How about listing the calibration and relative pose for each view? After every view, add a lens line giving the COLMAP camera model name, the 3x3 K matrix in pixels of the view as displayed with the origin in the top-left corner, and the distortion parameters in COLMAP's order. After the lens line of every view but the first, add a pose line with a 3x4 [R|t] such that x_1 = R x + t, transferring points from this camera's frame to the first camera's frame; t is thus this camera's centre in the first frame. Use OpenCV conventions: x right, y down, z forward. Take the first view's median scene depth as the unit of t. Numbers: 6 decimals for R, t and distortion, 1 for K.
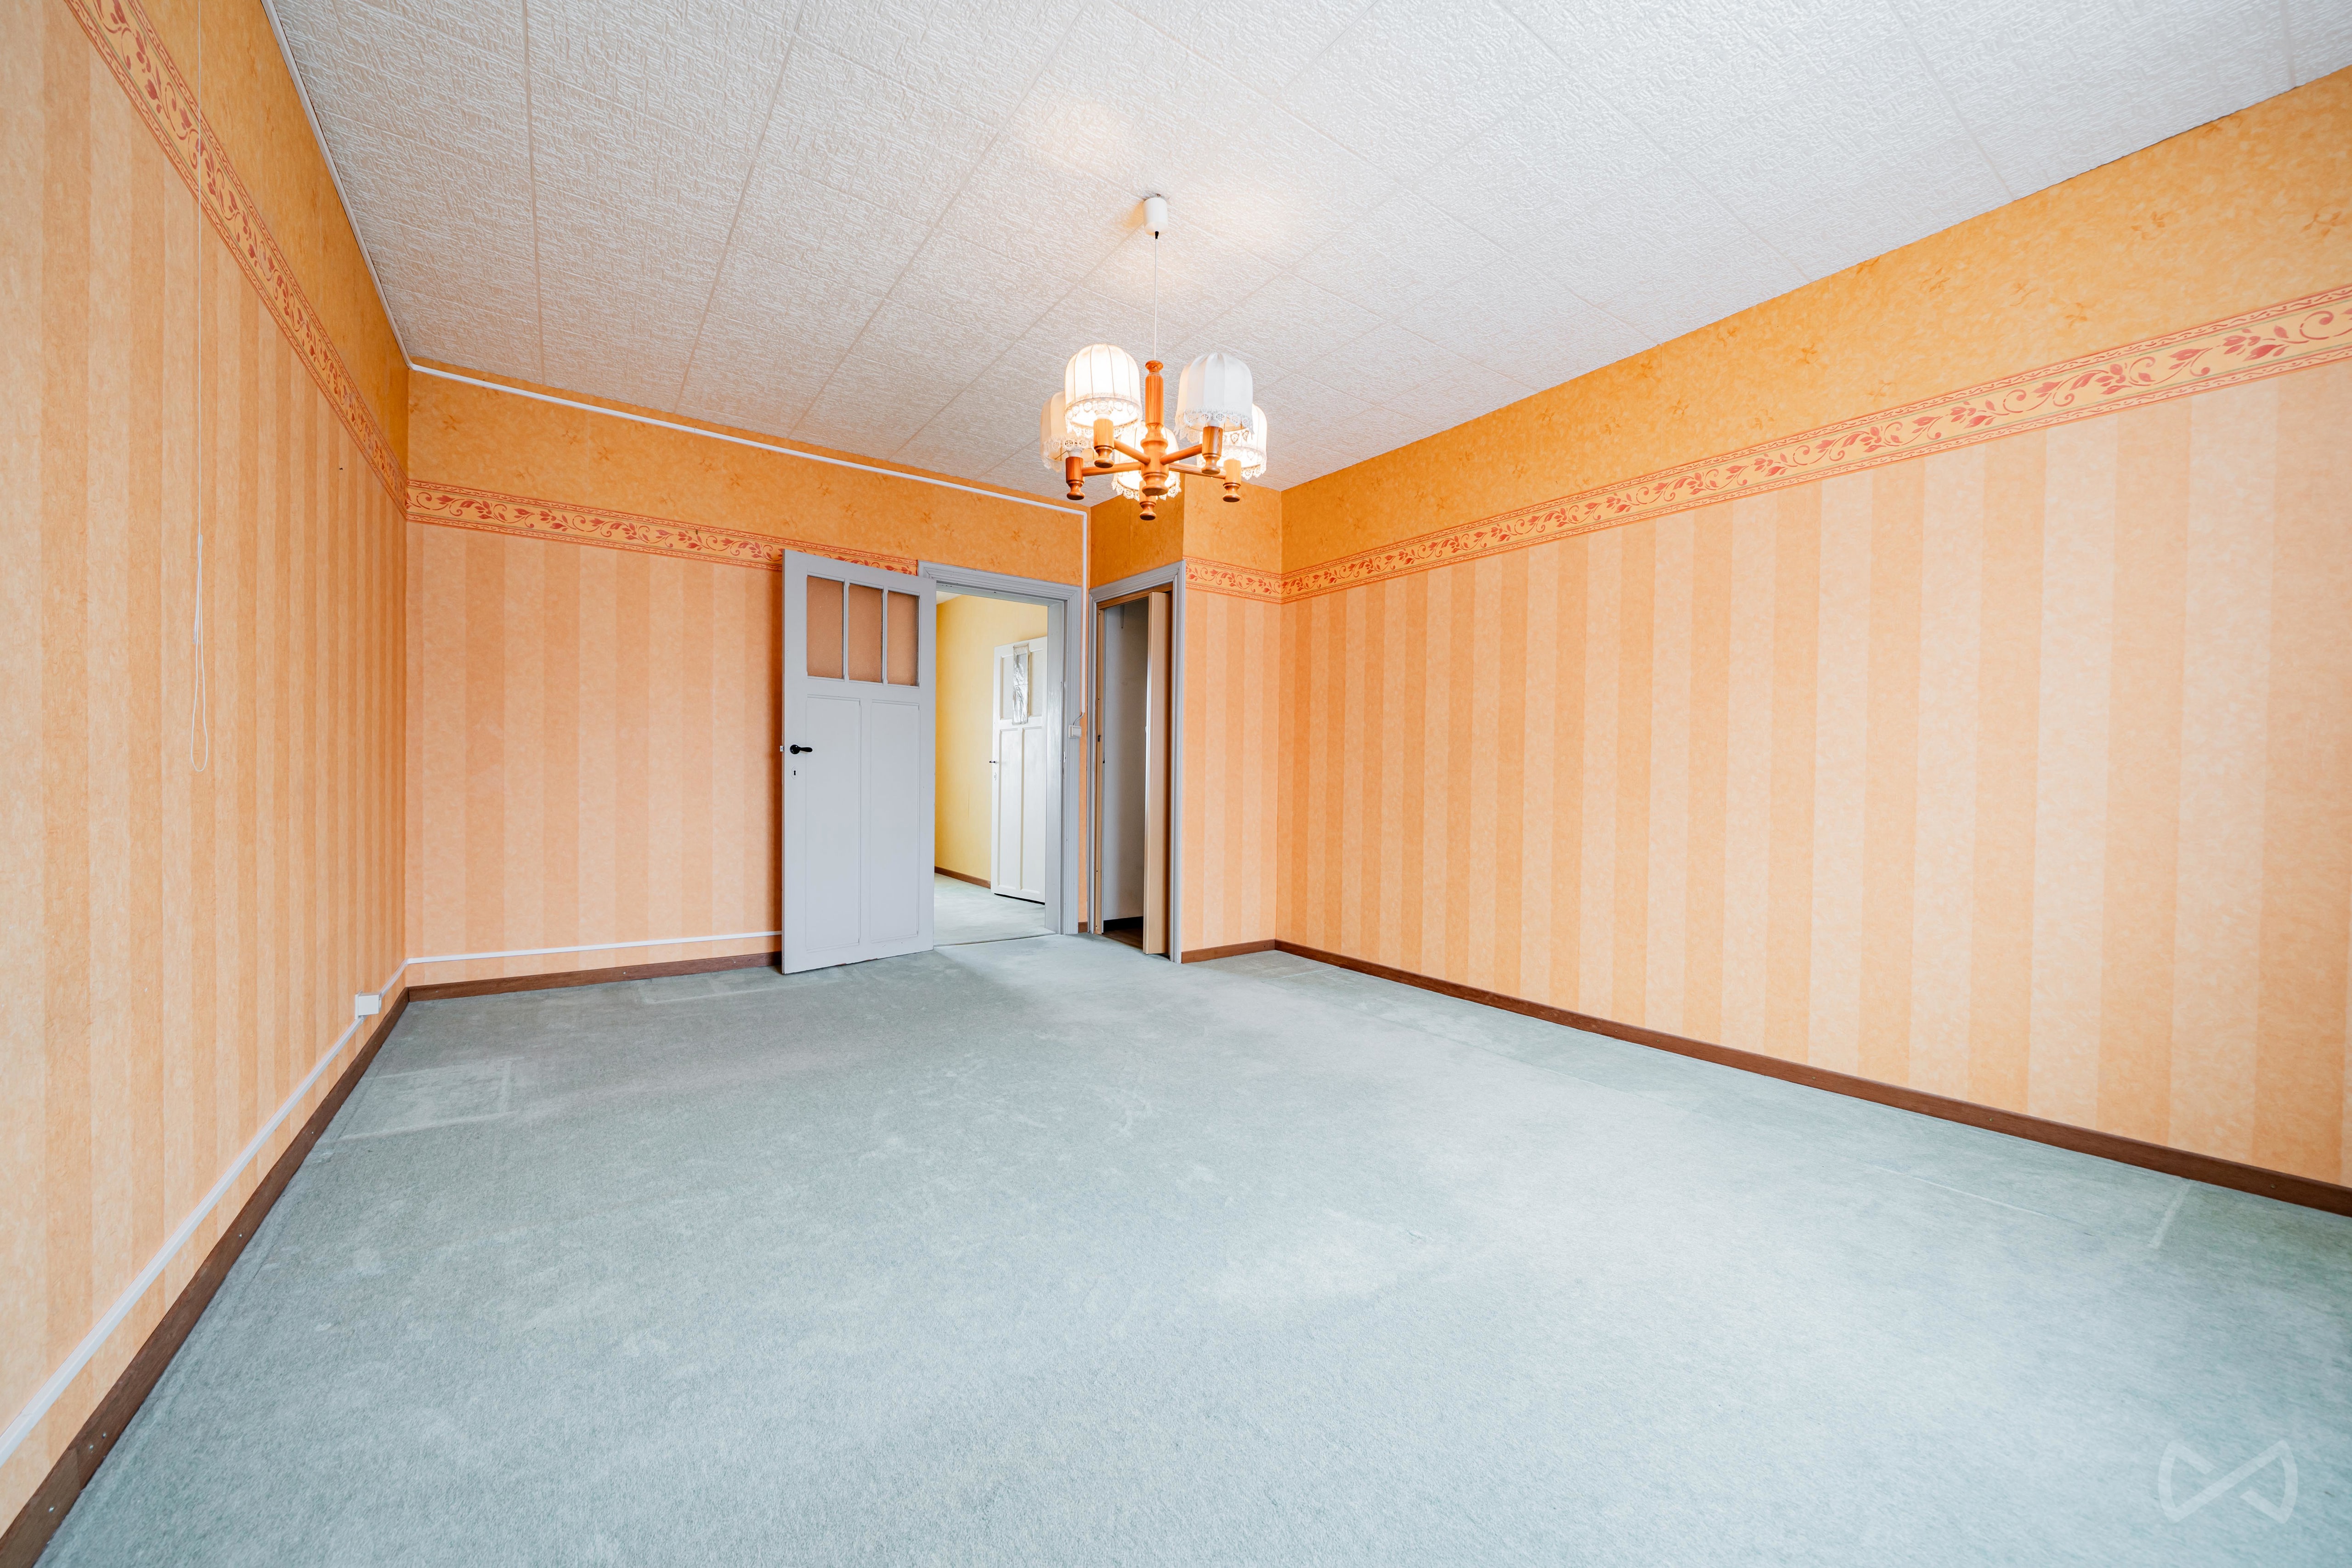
lens RADIAL K [[866.4, 0, 1173.5], [0, 866.4, 788.3], [0, 0, 1]] dist [-0.000294, -0.000045]
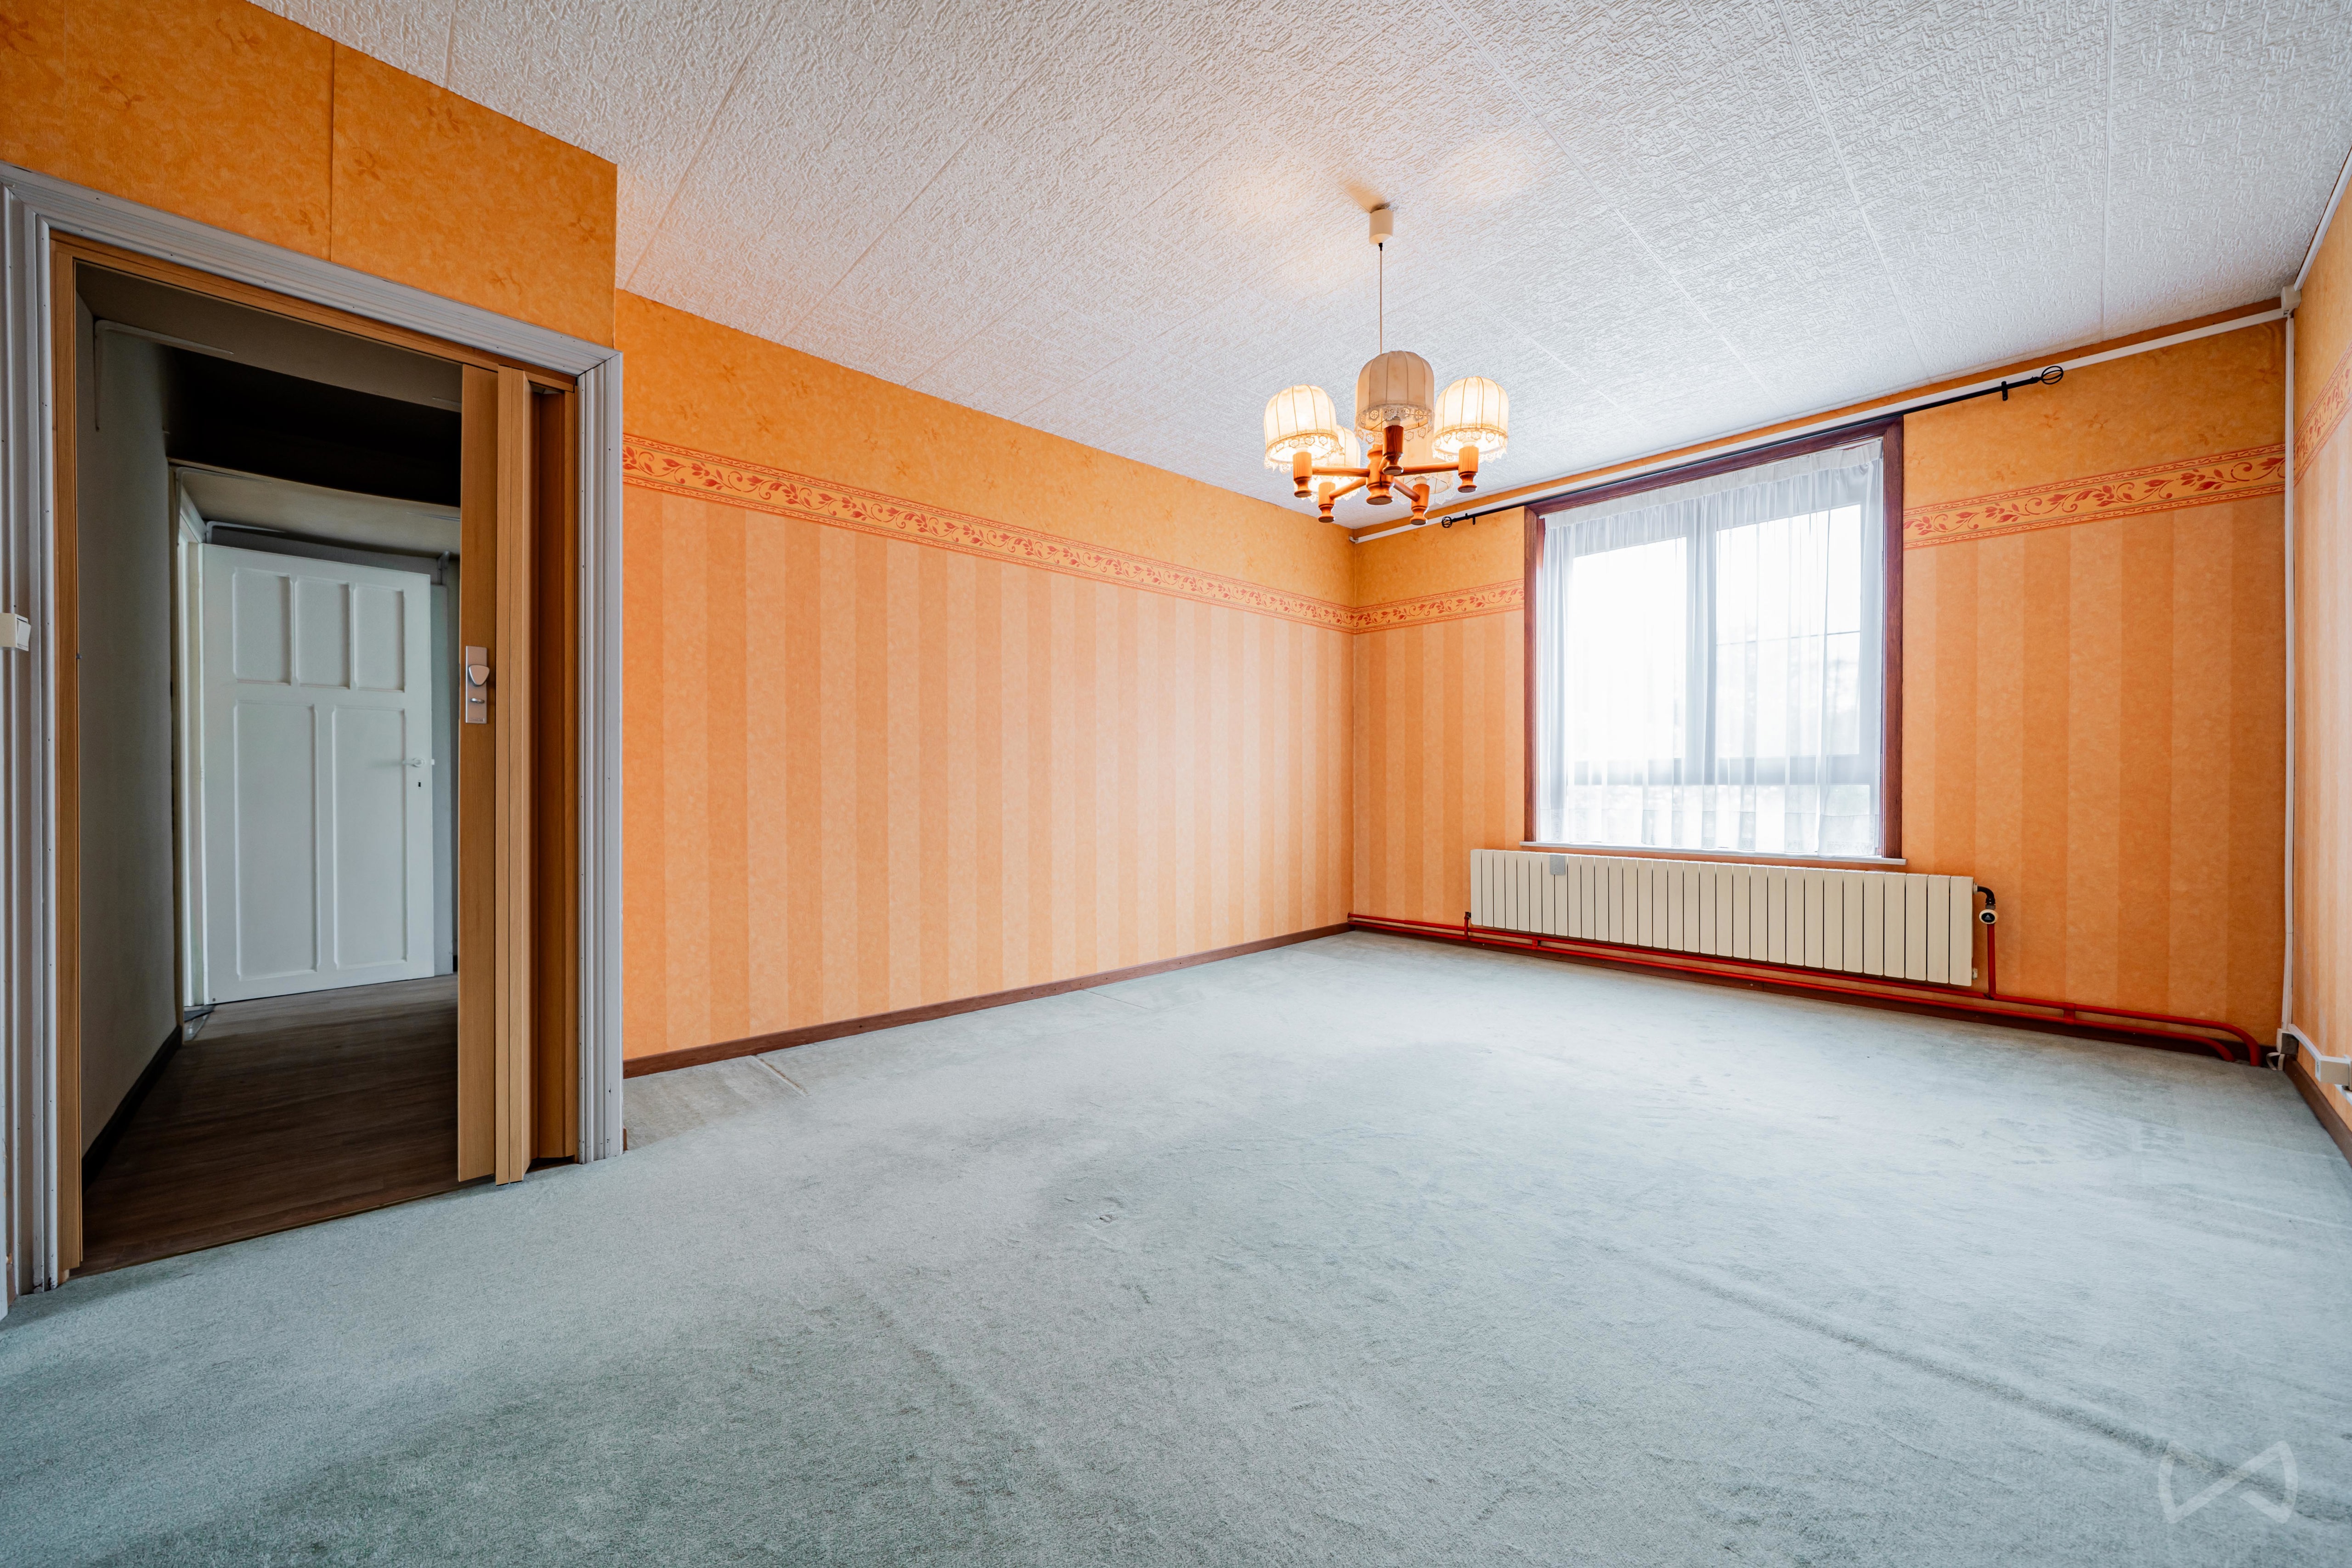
lens RADIAL K [[877.6, 0, 1176.0], [0, 877.6, 794.0], [0, 0, 1]] dist [0.001879, 0.000118]
pose [[-0.146786, -0.020875, 0.988948, -0.650945], [0.011772, 0.999670, 0.022848, -0.017035], [-0.989098, 0.014996, -0.146492, 0.908847]]
